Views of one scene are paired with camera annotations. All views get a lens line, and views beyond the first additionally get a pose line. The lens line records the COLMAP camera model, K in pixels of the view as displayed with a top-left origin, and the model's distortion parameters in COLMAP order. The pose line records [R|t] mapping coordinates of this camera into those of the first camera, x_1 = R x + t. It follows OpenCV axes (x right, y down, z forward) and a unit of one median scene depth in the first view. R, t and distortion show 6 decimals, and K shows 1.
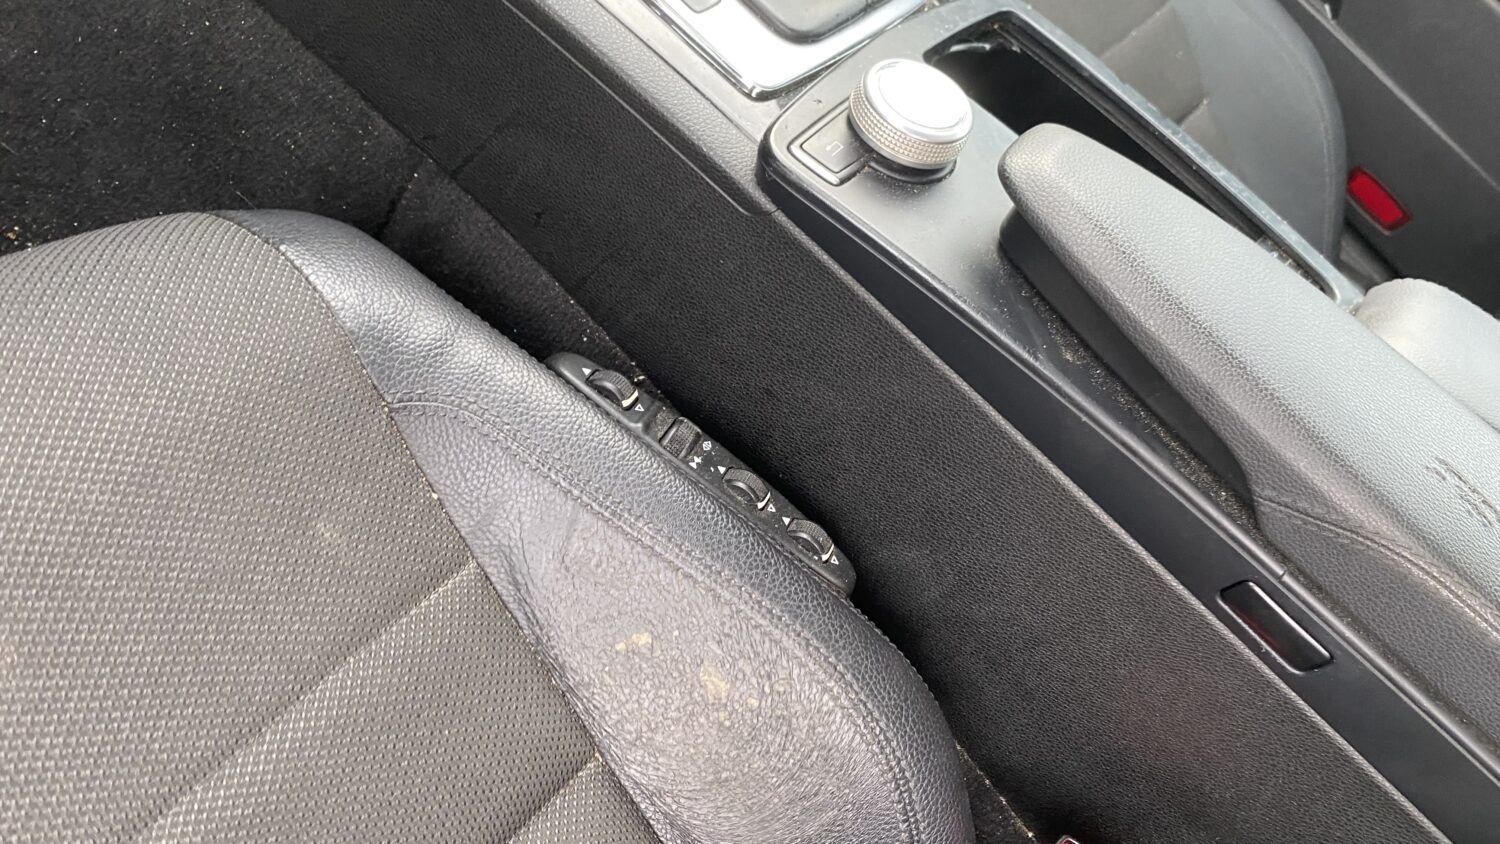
lens RADIAL K [[1093.6, 0, 750.0], [0, 1093.6, 422.0], [0, 0, 1]] dist [0.040284, -0.000989]
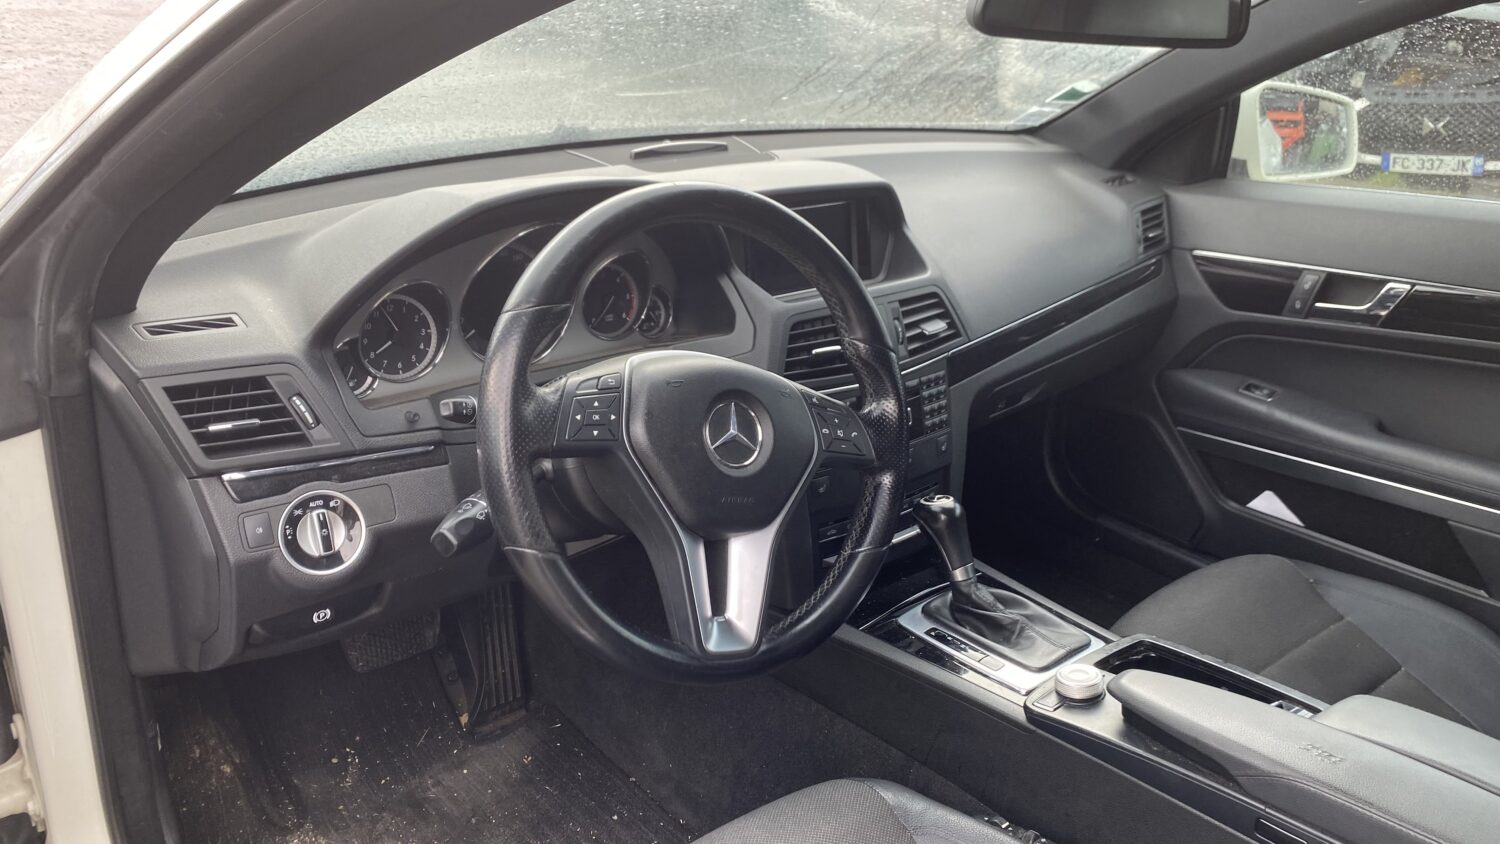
lens RADIAL K [[1472.5, 0, 750.0], [0, 1472.5, 422.0], [0, 0, 1]] dist [0.044737, -0.013298]
pose [[0.890395, -0.333212, -0.310108, 0.743267], [0.069936, 0.773326, -0.630139, 1.396027], [0.449785, 0.539385, 0.711869, -2.175745]]
